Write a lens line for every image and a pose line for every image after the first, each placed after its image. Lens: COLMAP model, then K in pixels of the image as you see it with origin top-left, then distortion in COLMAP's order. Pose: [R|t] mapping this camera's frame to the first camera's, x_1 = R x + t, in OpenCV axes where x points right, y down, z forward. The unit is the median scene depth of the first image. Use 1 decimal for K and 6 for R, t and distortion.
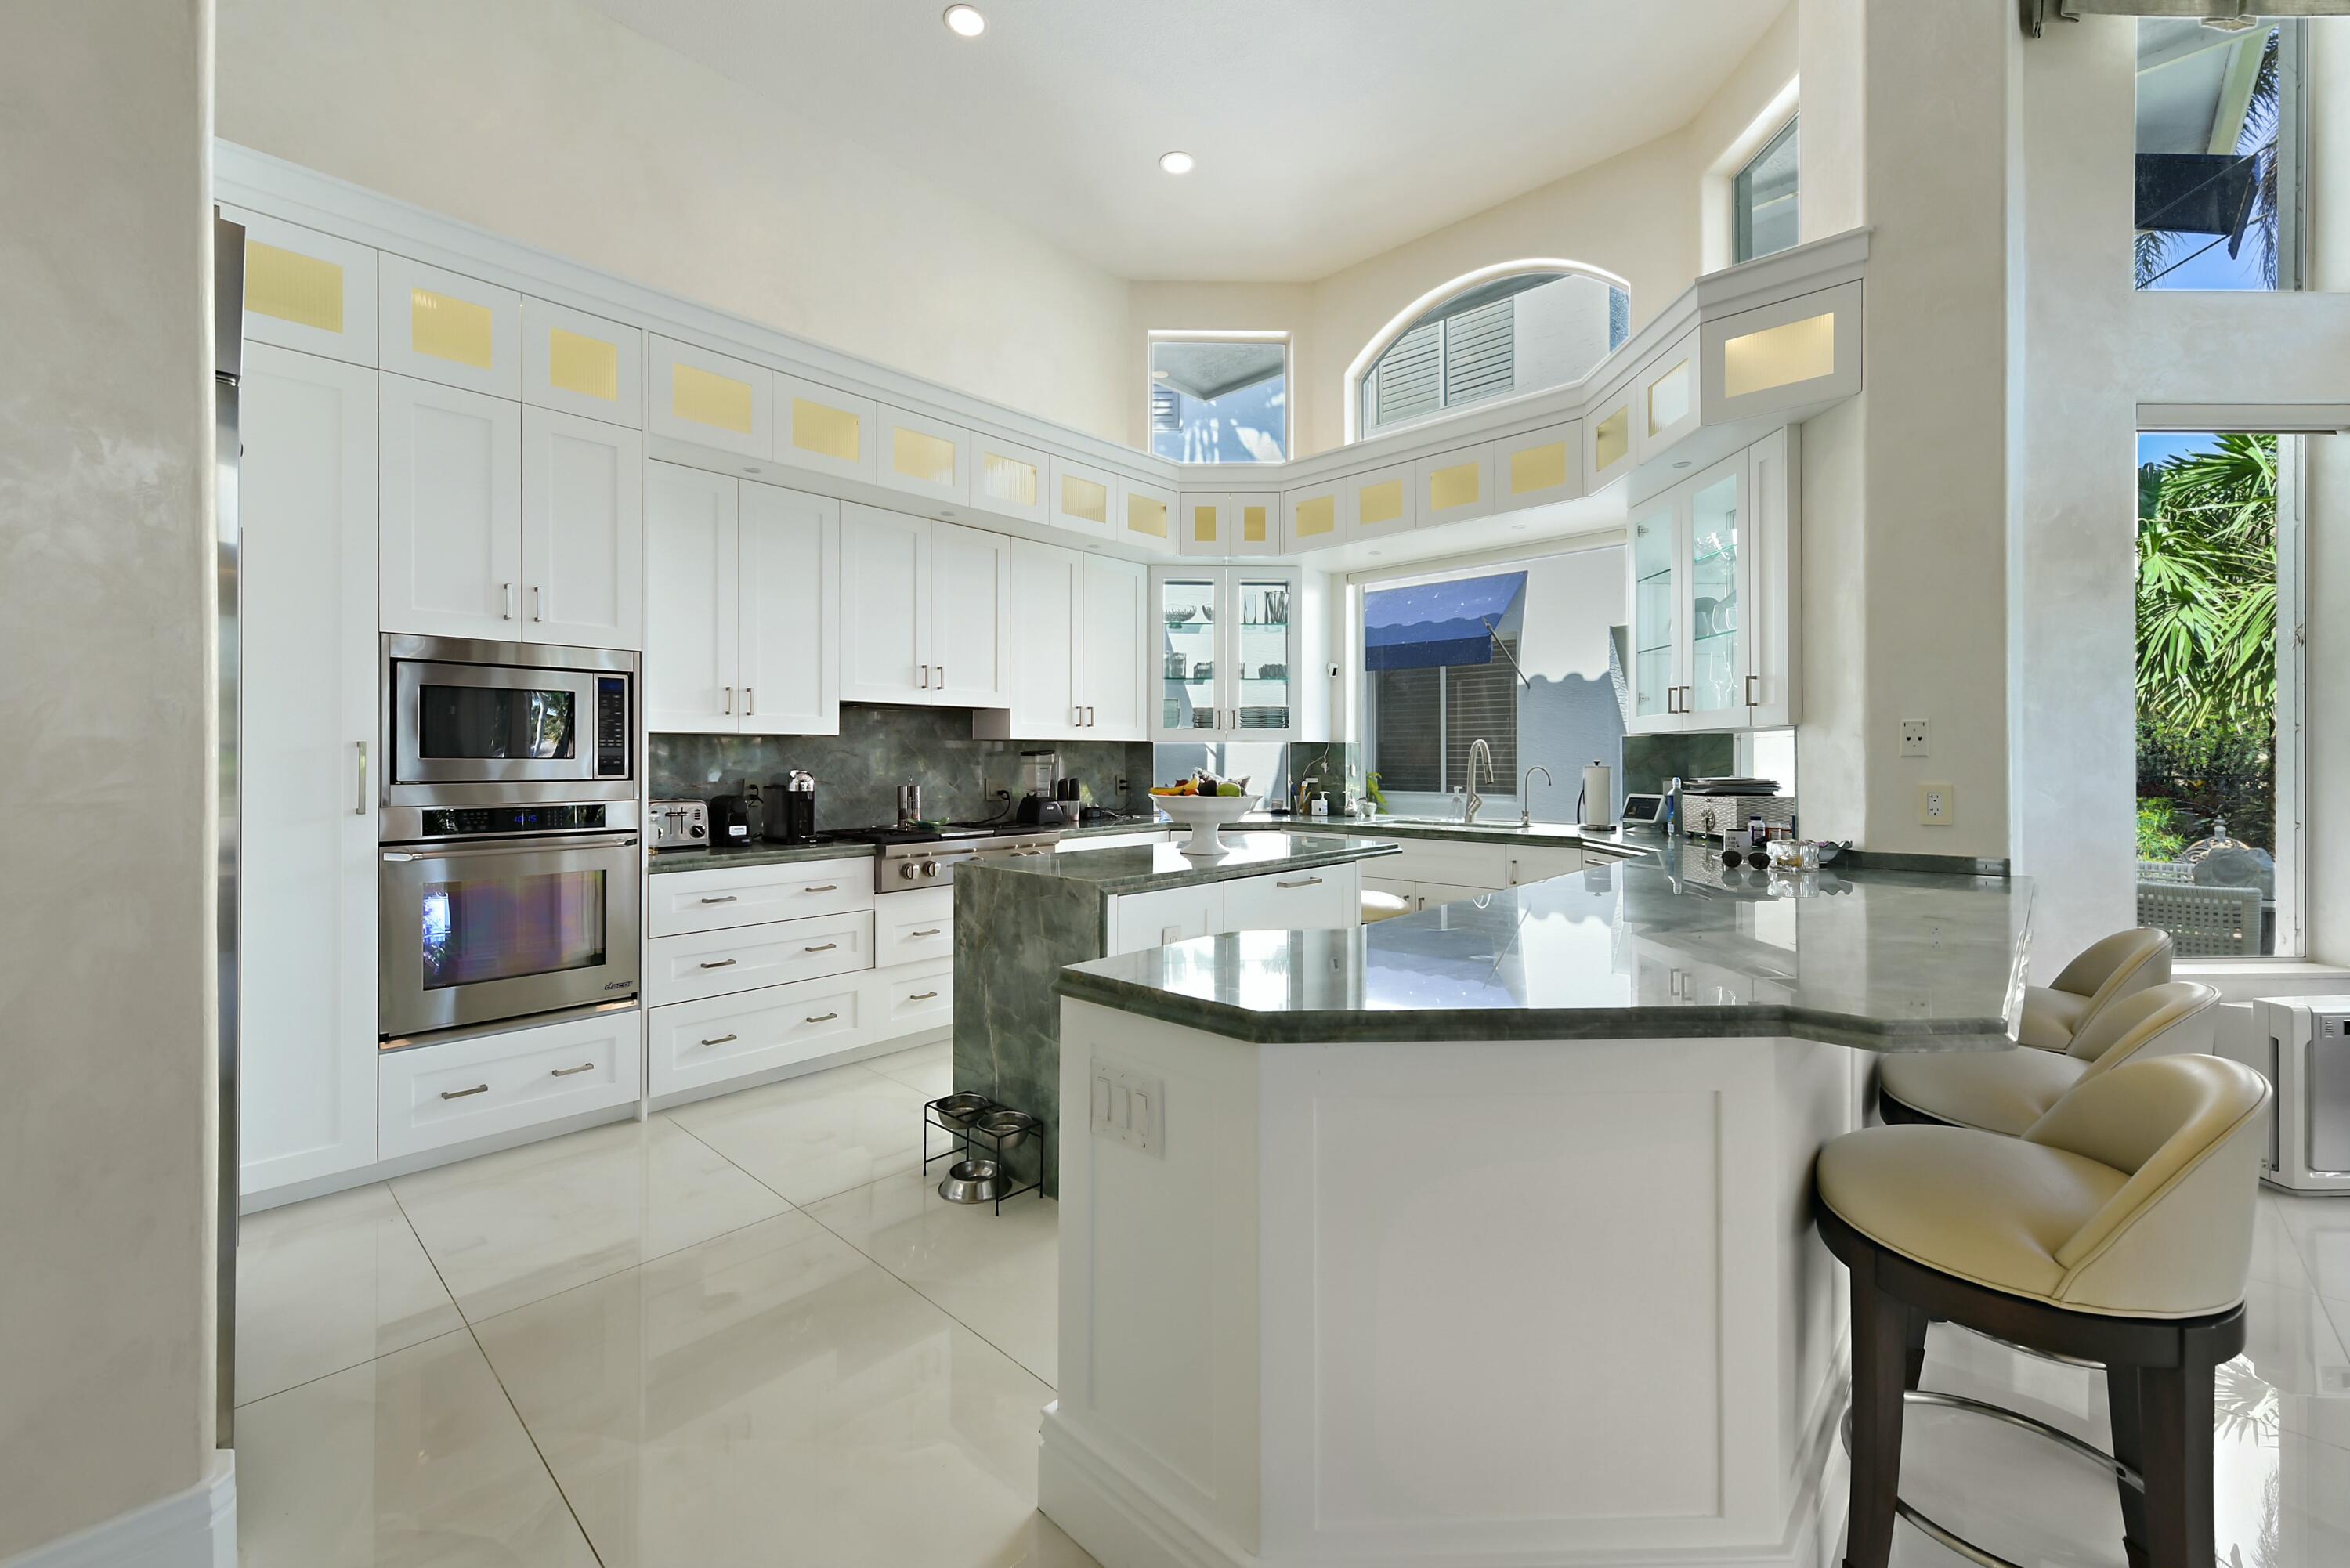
lens RADIAL K [[957.9, 0, 1181.5], [0, 957.9, 749.5], [0, 0, 1]] dist [-0.000453, -0.000094]
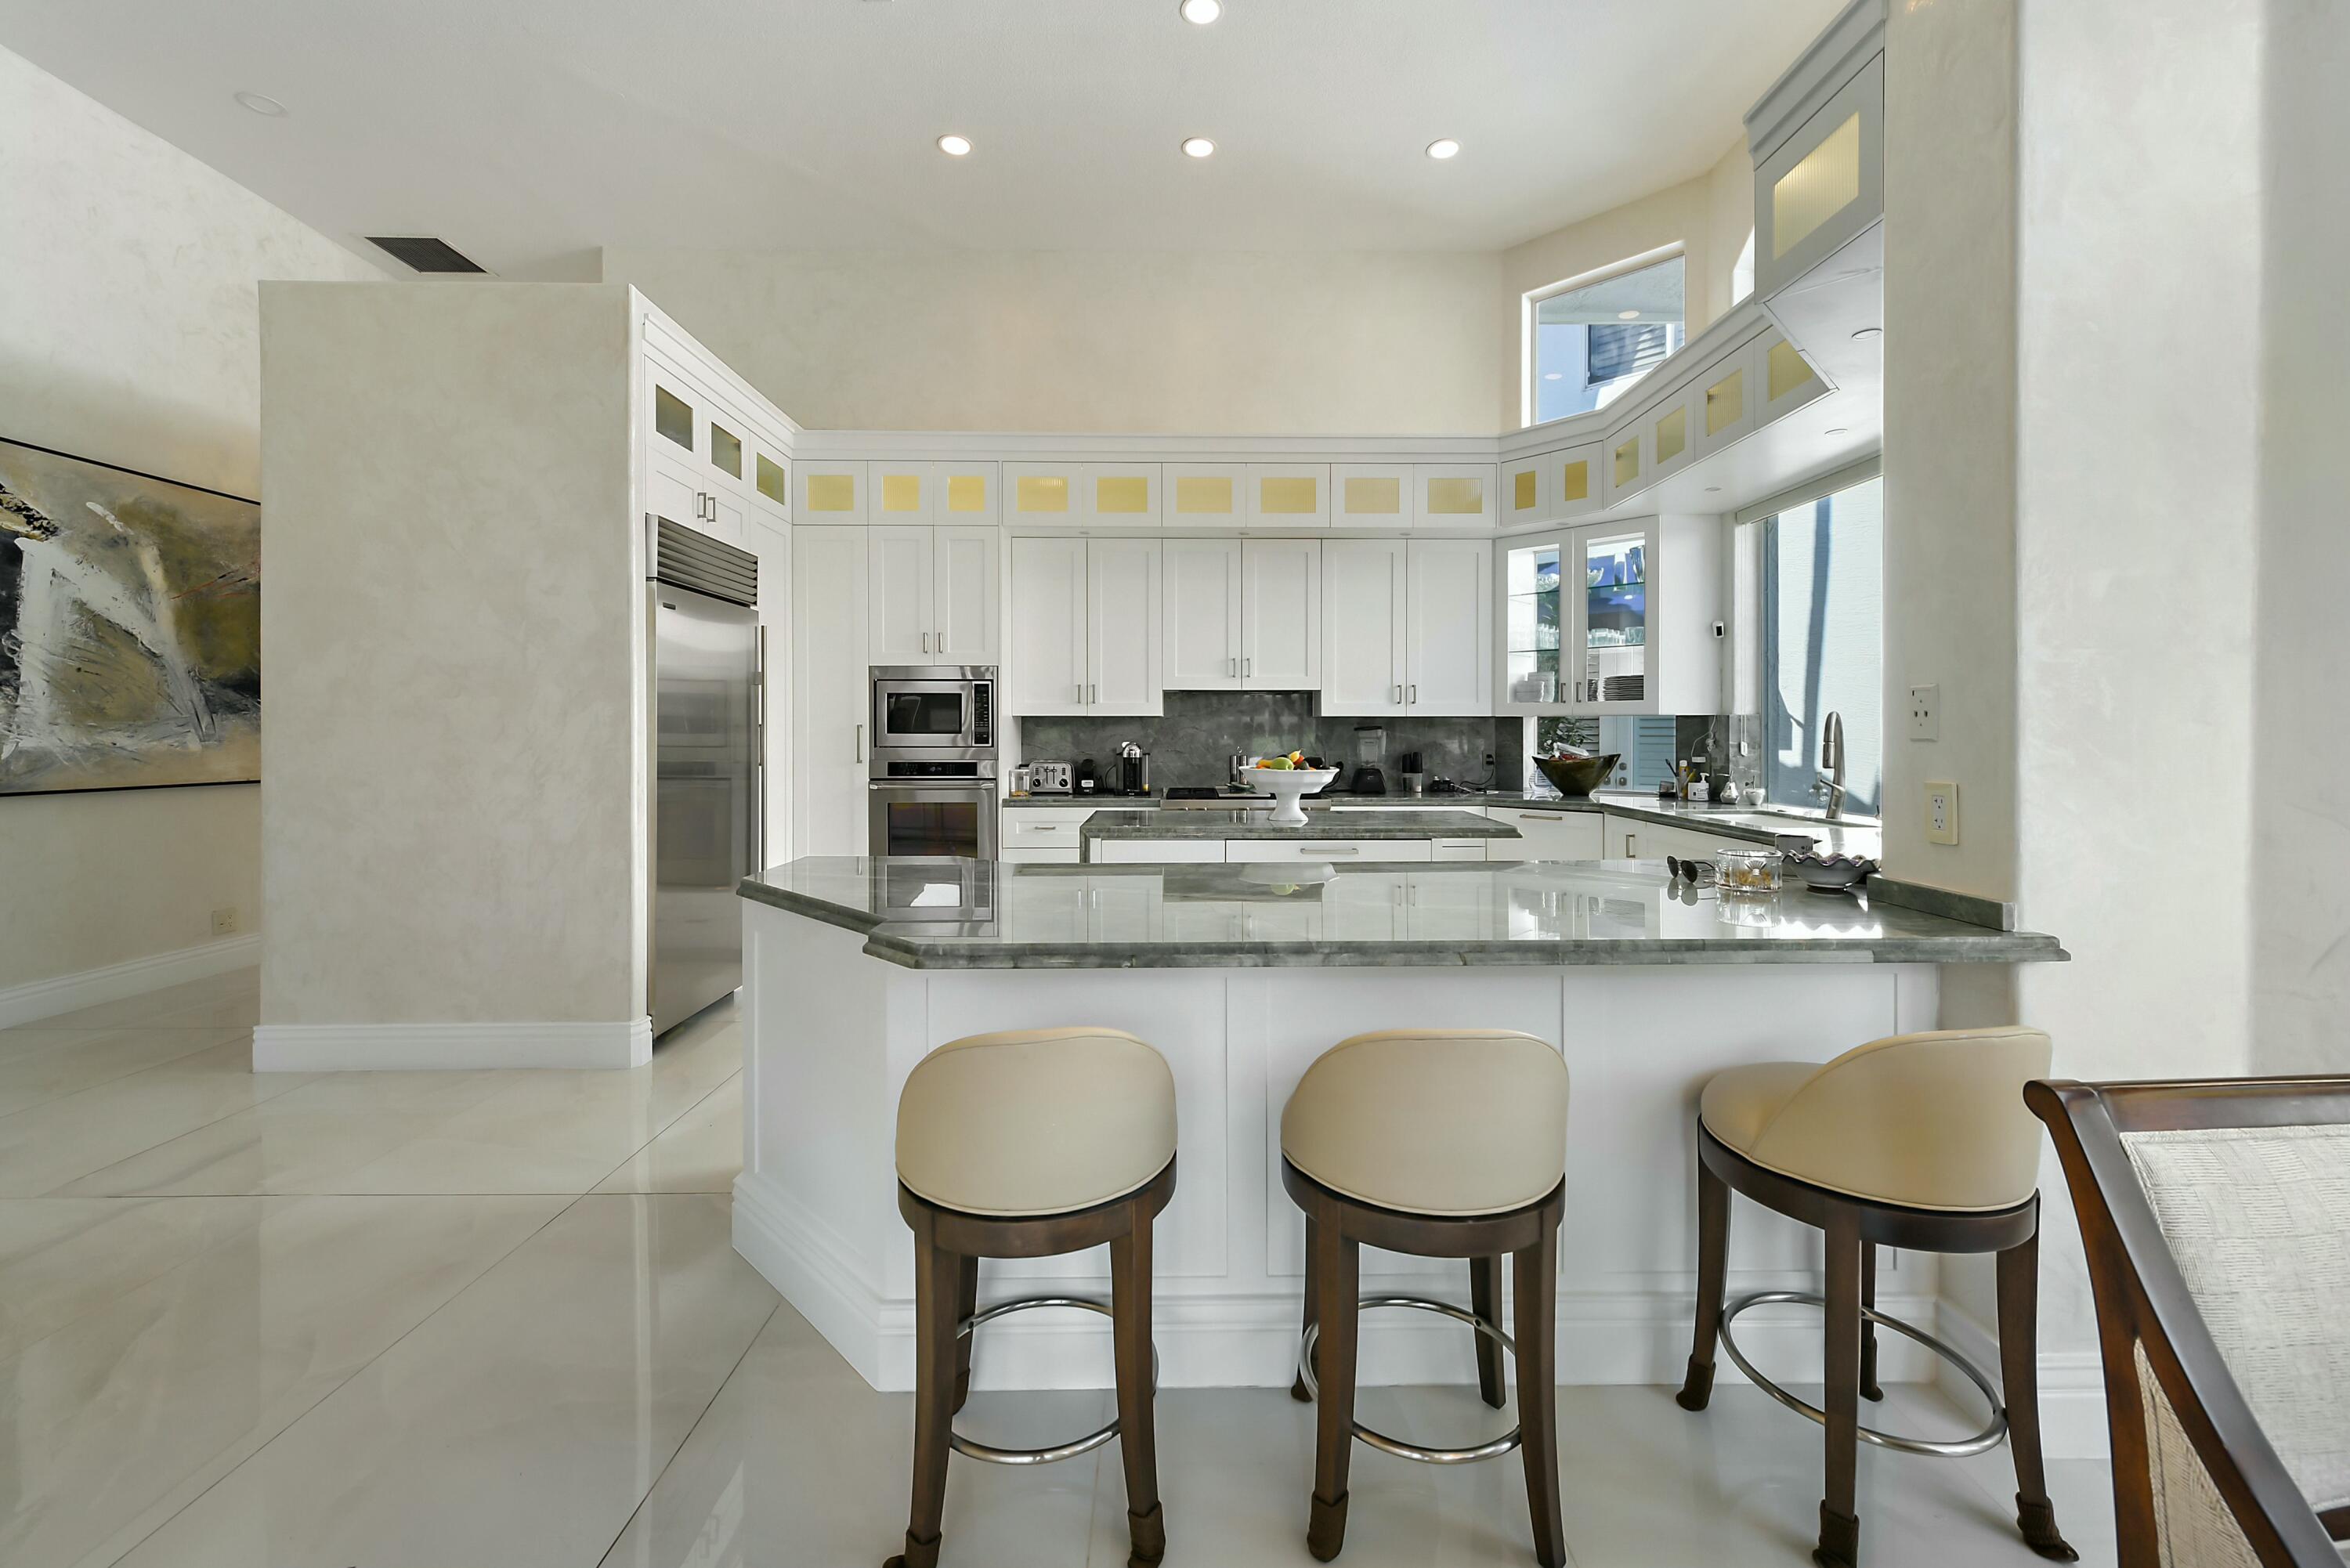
lens RADIAL K [[947.9, 0, 1173.5], [0, 947.9, 739.4], [0, 0, 1]] dist [0.000229, -0.000042]
pose [[0.682324, 0.008561, -0.731000, 0.638448], [0.006787, 0.999814, 0.018044, -0.006367], [0.731018, -0.017272, 0.682139, 0.114298]]
